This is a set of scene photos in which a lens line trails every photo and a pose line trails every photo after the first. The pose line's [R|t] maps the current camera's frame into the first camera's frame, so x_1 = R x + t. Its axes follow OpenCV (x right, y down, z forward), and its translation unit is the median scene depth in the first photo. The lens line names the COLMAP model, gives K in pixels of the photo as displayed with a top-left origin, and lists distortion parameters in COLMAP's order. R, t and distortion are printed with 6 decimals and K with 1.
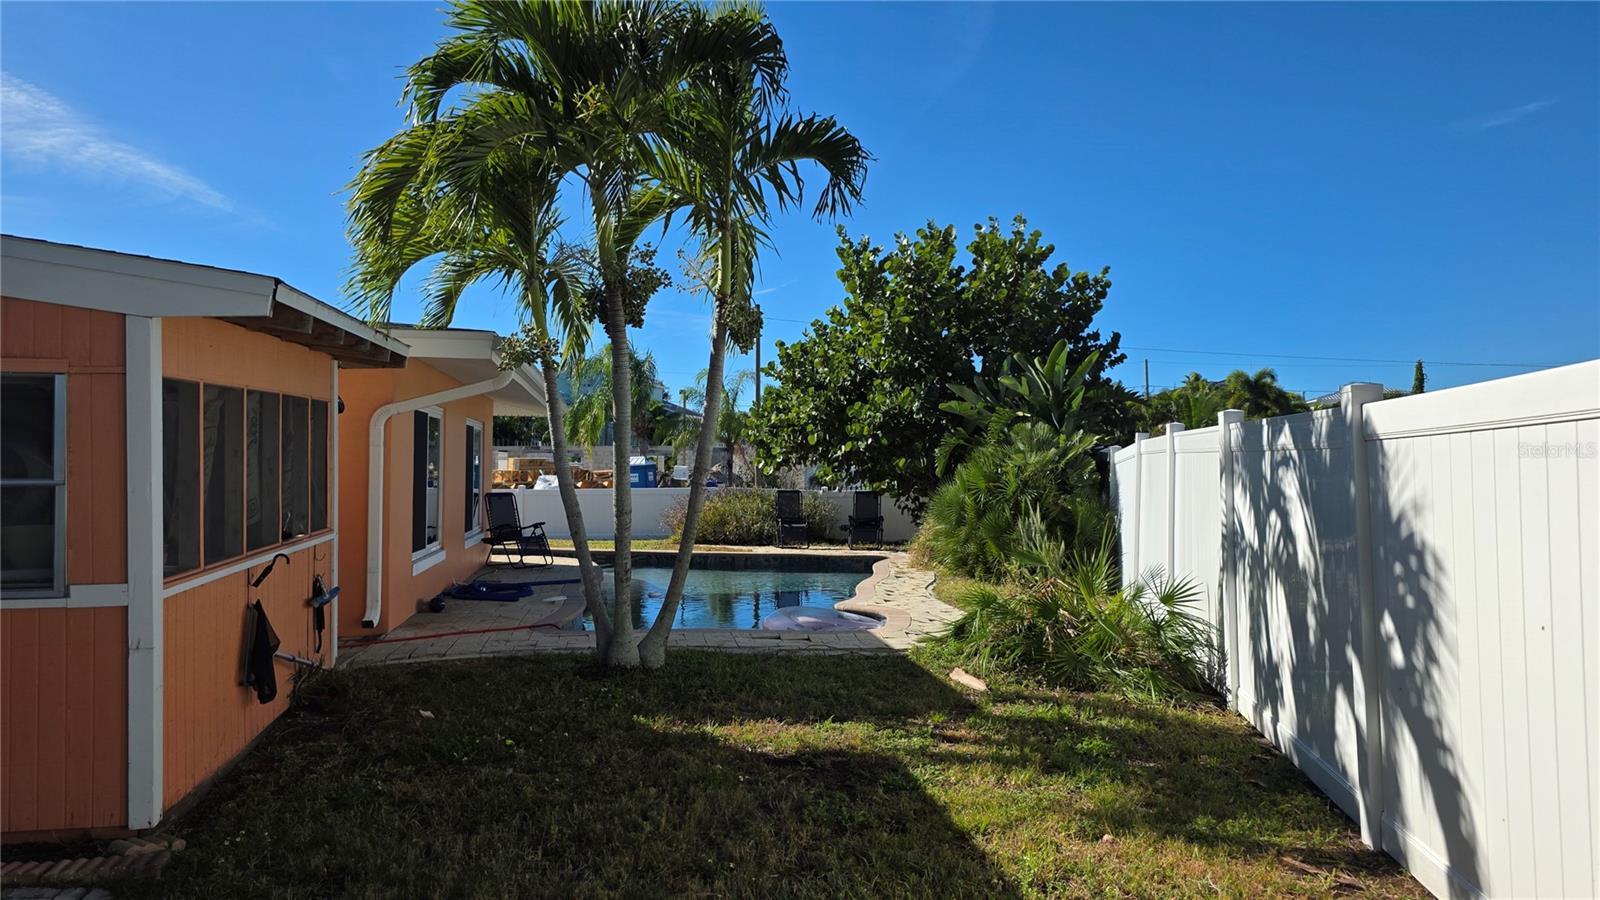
lens RADIAL K [[1060.8, 0, 810.3], [0, 1060.8, 475.2], [0, 0, 1]] dist [0.056299, -0.064712]
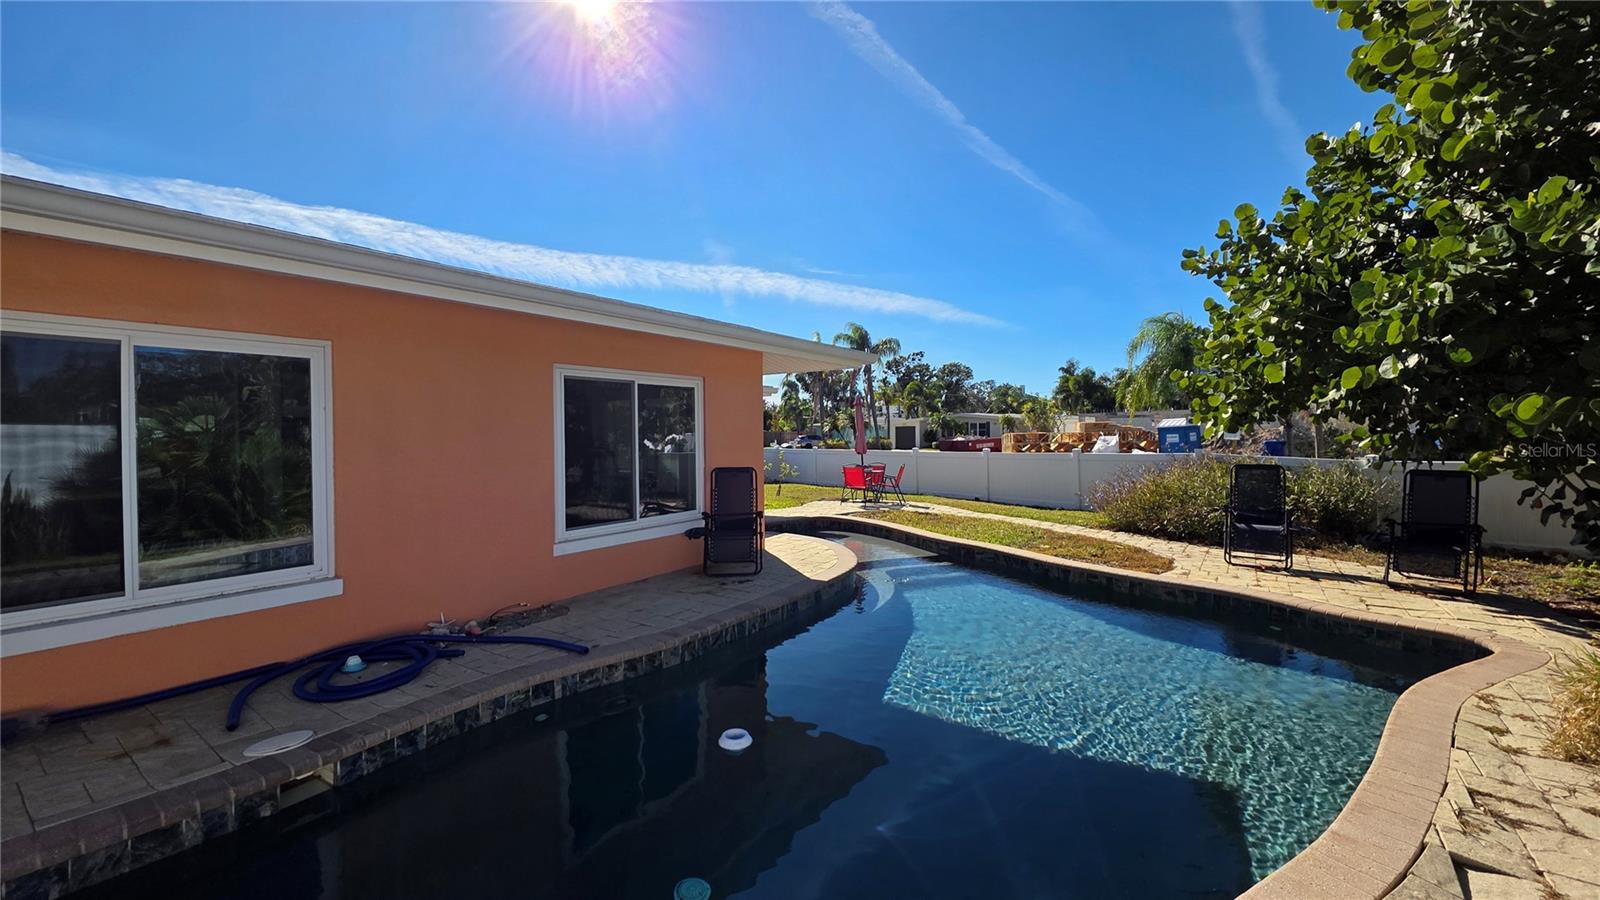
lens RADIAL K [[624.8, 0, 804.1], [0, 624.8, 443.9], [0, 0, 1]] dist [-0.001826, 0.000192]
pose [[0.696299, -0.000372, -0.717752, 0.060576], [0.010472, 0.999899, 0.009641, -0.004230], [0.717675, -0.014229, 0.696232, 0.616106]]
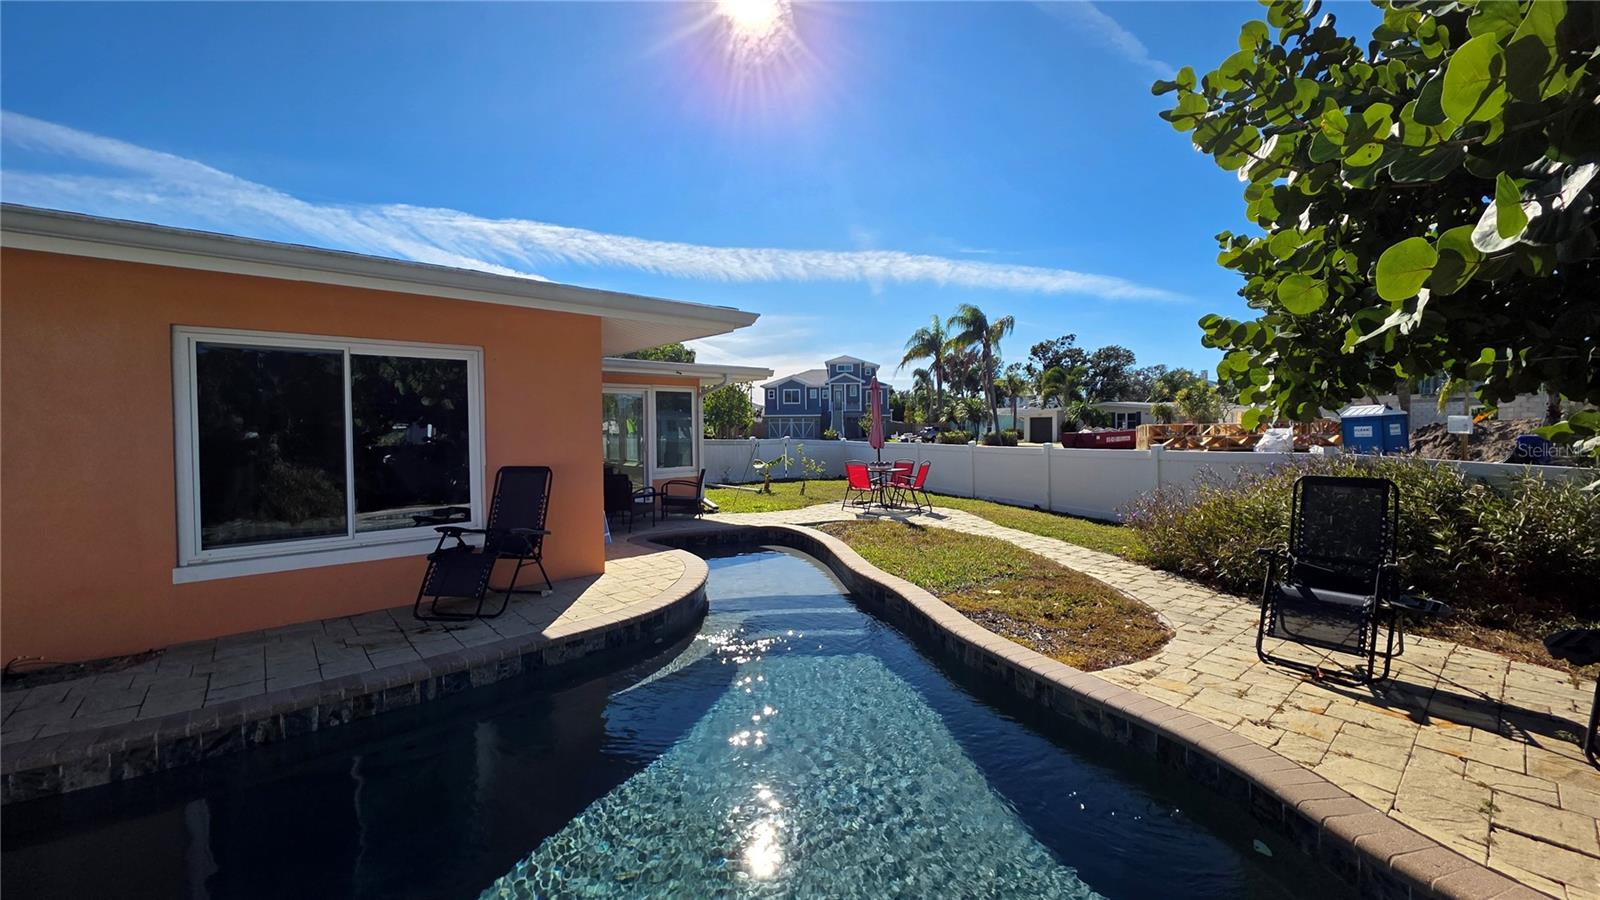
lens RADIAL K [[616.1, 0, 797.7], [0, 616.1, 493.5], [0, 0, 1]] dist [0.000916, 0.000084]
pose [[0.495069, 0.086163, -0.864571, 0.073122], [0.004990, 0.994772, 0.101996, -0.001559], [0.868840, -0.054809, 0.492051, 0.815656]]
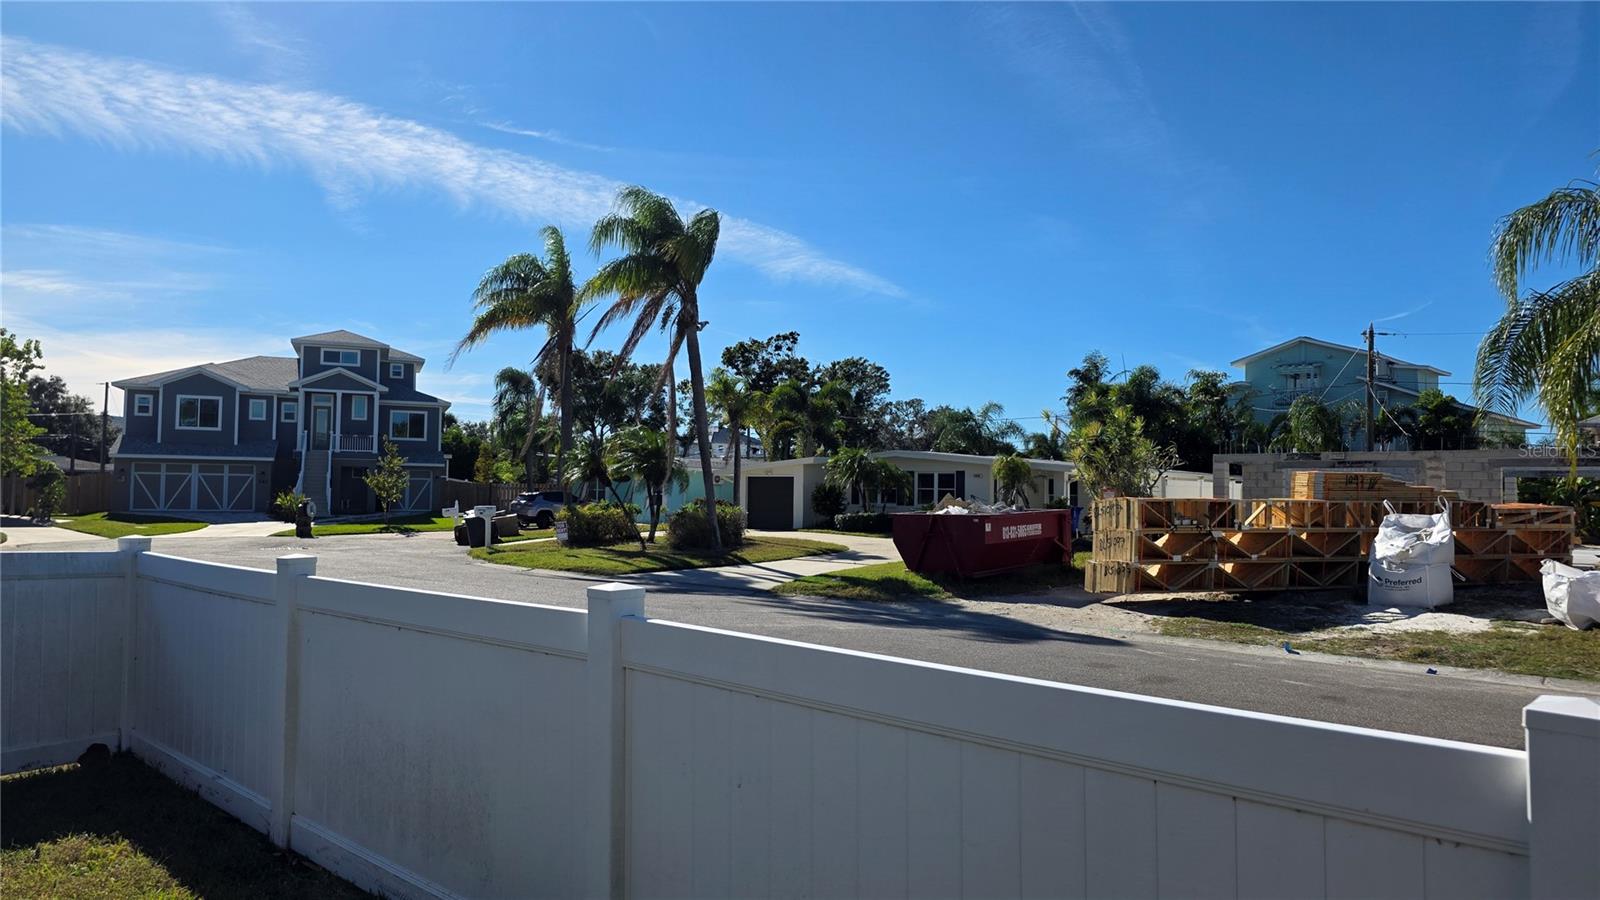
lens RADIAL K [[1060.8, 0, 810.3], [0, 1060.8, 475.2], [0, 0, 1]] dist [0.056299, -0.064712]
pose [[0.837036, -0.000945, -0.547147, -0.517376], [-0.015346, 0.999565, -0.025204, -0.002257], [0.546932, 0.029493, 0.836657, 1.299333]]
